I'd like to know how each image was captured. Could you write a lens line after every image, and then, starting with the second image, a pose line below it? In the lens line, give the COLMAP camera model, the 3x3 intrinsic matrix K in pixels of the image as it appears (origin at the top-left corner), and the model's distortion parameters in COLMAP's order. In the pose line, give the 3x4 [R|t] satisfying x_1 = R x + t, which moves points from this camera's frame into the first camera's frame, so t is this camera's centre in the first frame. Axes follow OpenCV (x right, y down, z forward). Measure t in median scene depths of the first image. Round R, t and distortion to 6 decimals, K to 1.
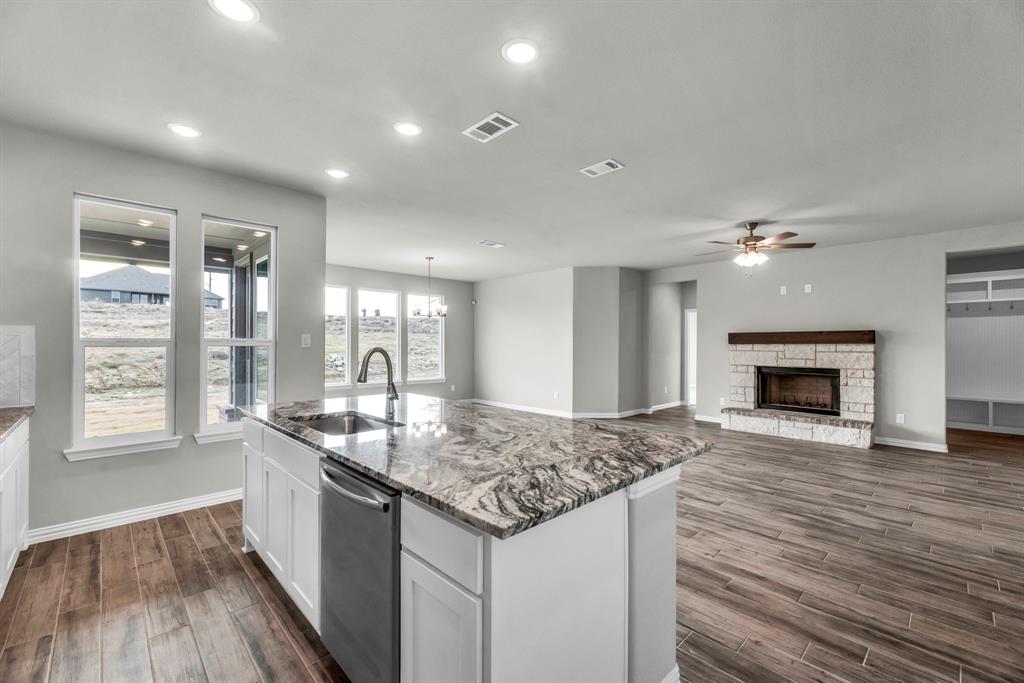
lens RADIAL K [[427.2, 0, 514.8], [0, 427.2, 342.1], [0, 0, 1]] dist [0.001269, 0.000243]
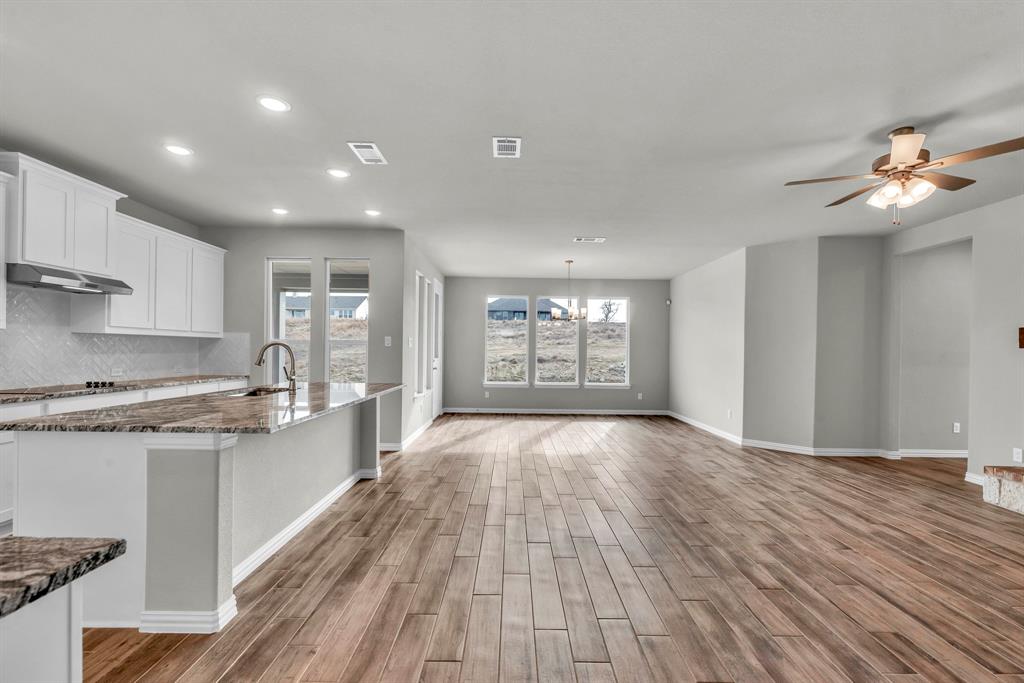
lens RADIAL K [[438.5, 0, 515.1], [0, 438.5, 350.8], [0, 0, 1]] dist [-0.001041, -0.000294]
pose [[0.723901, 0.007530, -0.689863, 0.486246], [-0.007581, 0.999967, 0.002959, 0.012328], [0.689863, 0.003088, 0.723934, 0.193025]]
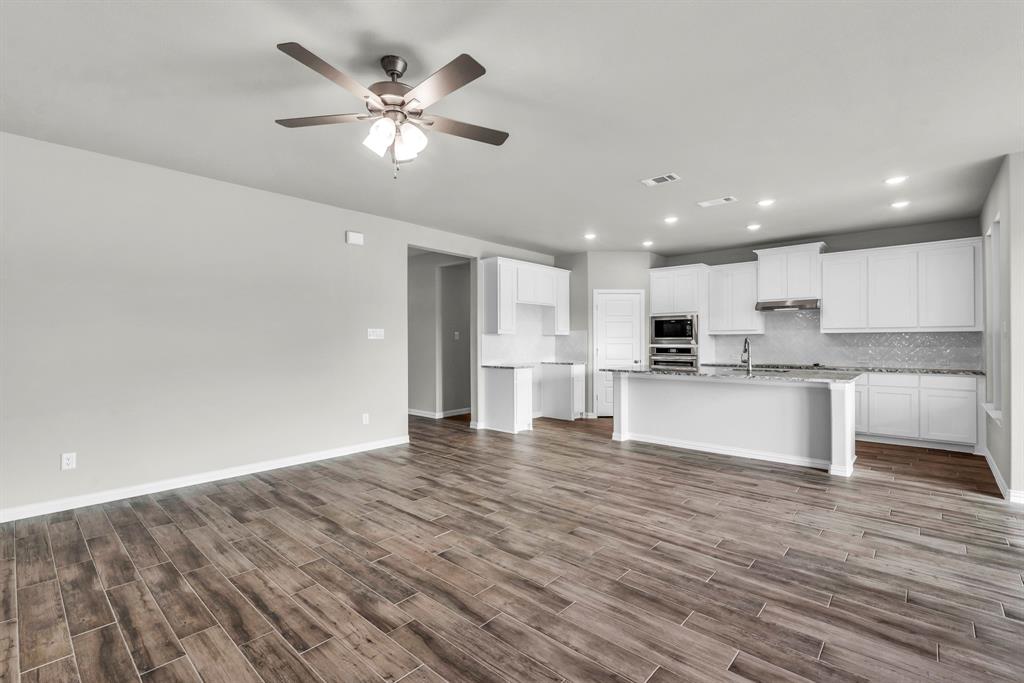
lens RADIAL K [[459.3, 0, 514.7], [0, 459.3, 340.6], [0, 0, 1]] dist [0.000052, -0.000203]
pose [[-0.997667, -0.001332, -0.068256, 0.380638], [-0.000911, 0.999980, -0.006202, 0.017447], [0.068263, -0.006125, -0.997649, 1.239755]]
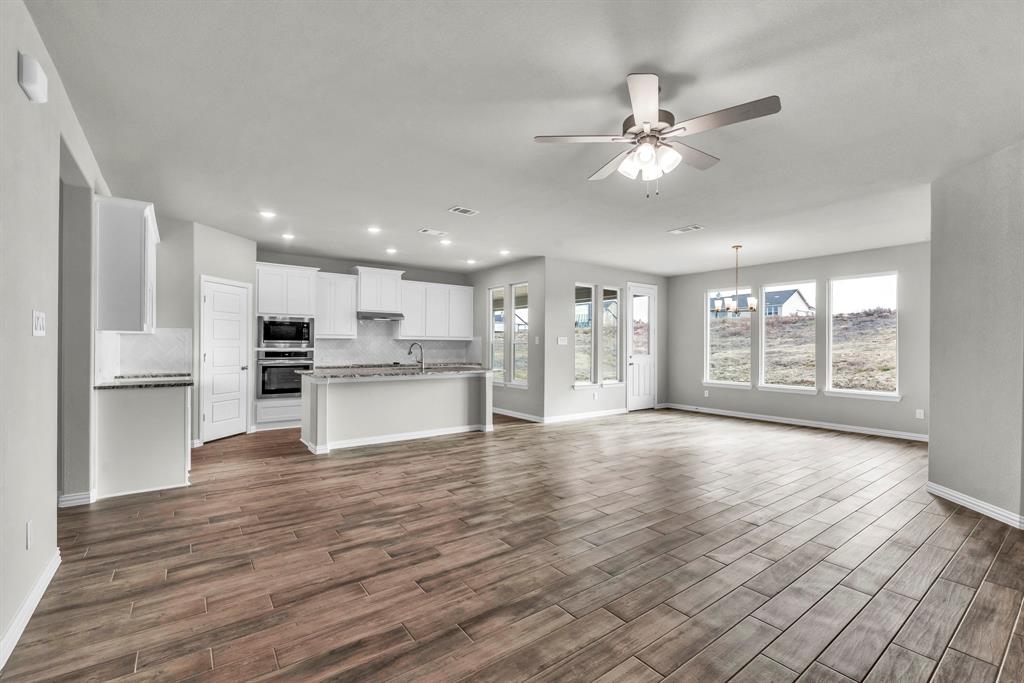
lens RADIAL K [[442.1, 0, 514.2], [0, 442.1, 342.8], [0, 0, 1]] dist [-0.000265, -0.000155]
pose [[-0.125649, -0.011164, -0.992012, 0.896680], [-0.002686, 0.999937, -0.010913, 0.017612], [0.992071, 0.001293, -0.125671, 0.756728]]
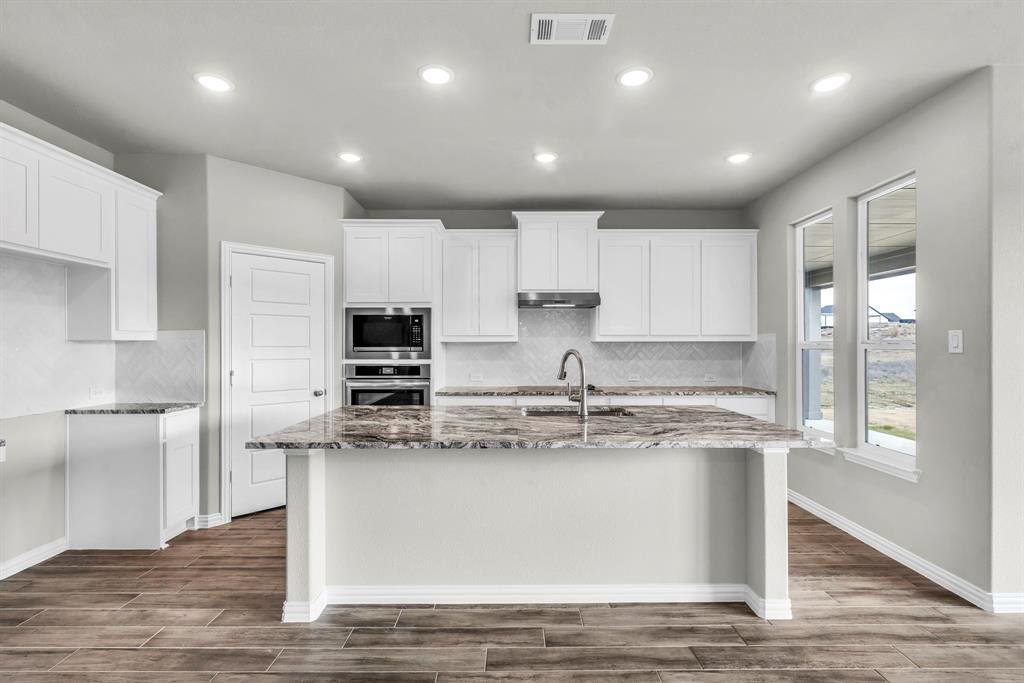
lens RADIAL K [[467.8, 0, 514.4], [0, 467.8, 345.6], [0, 0, 1]] dist [-0.000093, 0.000192]
pose [[-0.691392, -0.002294, -0.722477, 0.249299], [0.001461, 0.999988, -0.004574, 0.002804], [0.722479, -0.004218, -0.691380, 0.669616]]
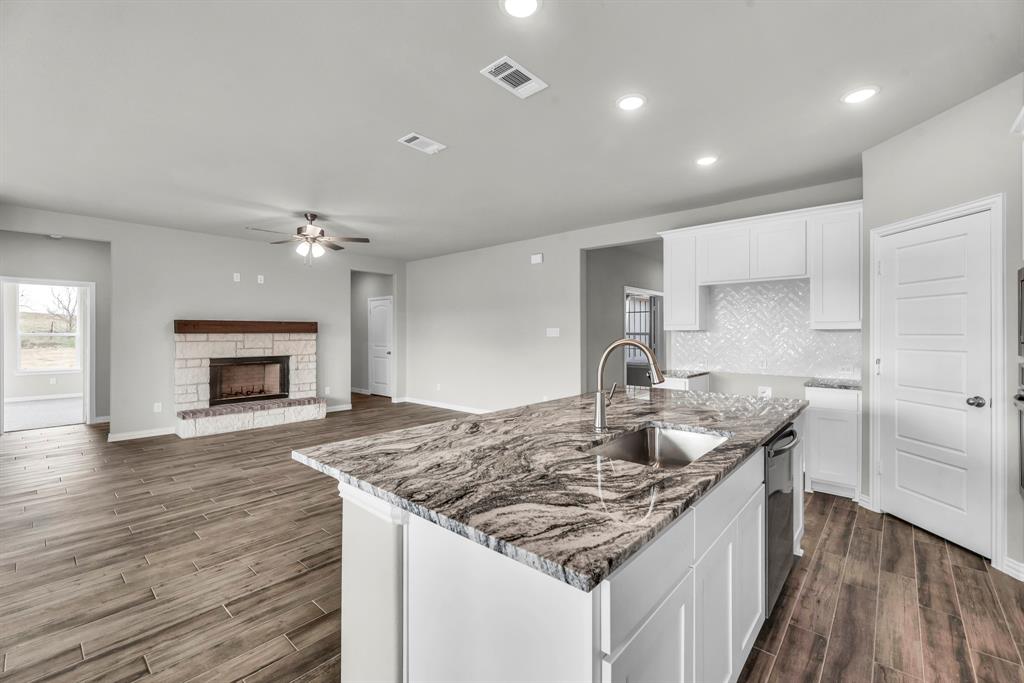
lens RADIAL K [[431.1, 0, 521.5], [0, 431.1, 333.7], [0, 0, 1]] dist [-0.000512, -0.000039]
pose [[-0.085379, -0.001886, 0.996347, -0.420194], [-0.004133, 0.999990, 0.001538, 0.000985], [-0.996340, -0.003987, -0.085386, 0.489575]]
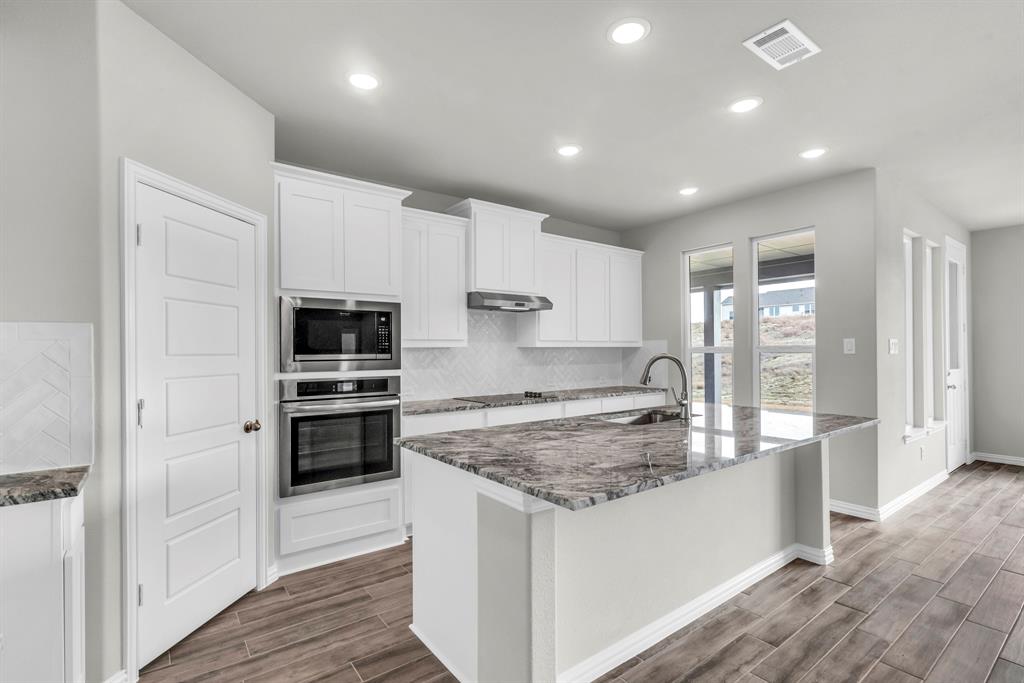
lens RADIAL K [[478.1, 0, 513.0], [0, 478.1, 349.5], [0, 0, 1]] dist [0.001262, -0.000130]
pose [[-0.124370, -0.005379, -0.992221, 0.362282], [0.010467, 0.999923, -0.006733, 0.001683], [0.992181, -0.011223, -0.124304, 0.300307]]
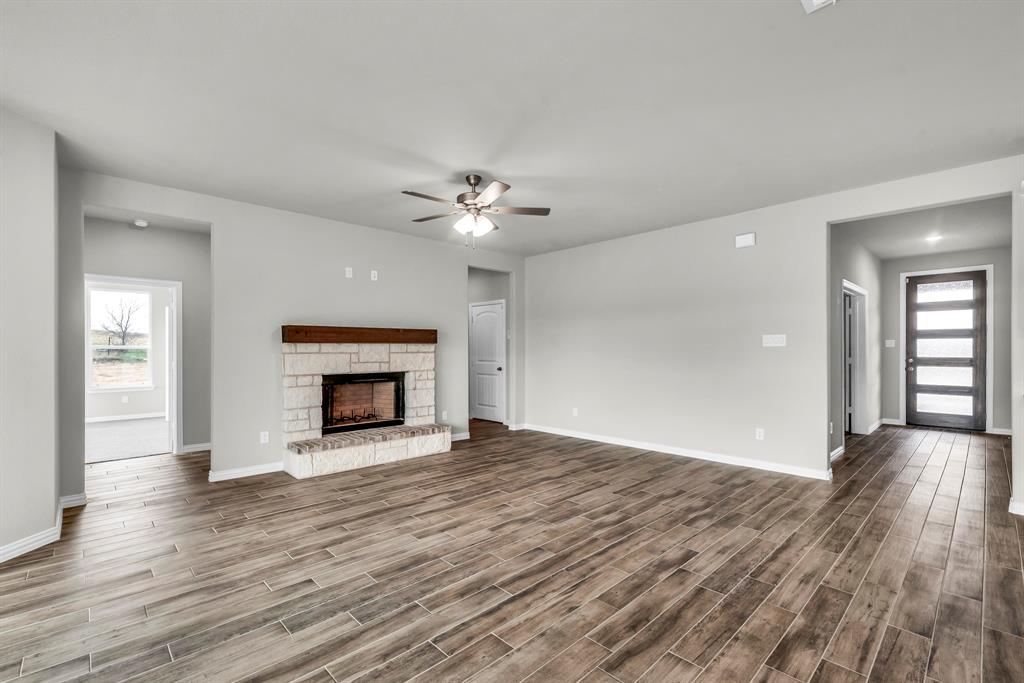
lens RADIAL K [[452.9, 0, 513.1], [0, 452.9, 350.7], [0, 0, 1]] dist [-0.000632, 0.000029]
pose [[0.005210, -0.003496, 0.999980, -0.186527], [-0.002868, 0.999990, 0.003511, 0.014927], [-0.999982, -0.002886, 0.005200, 0.770265]]
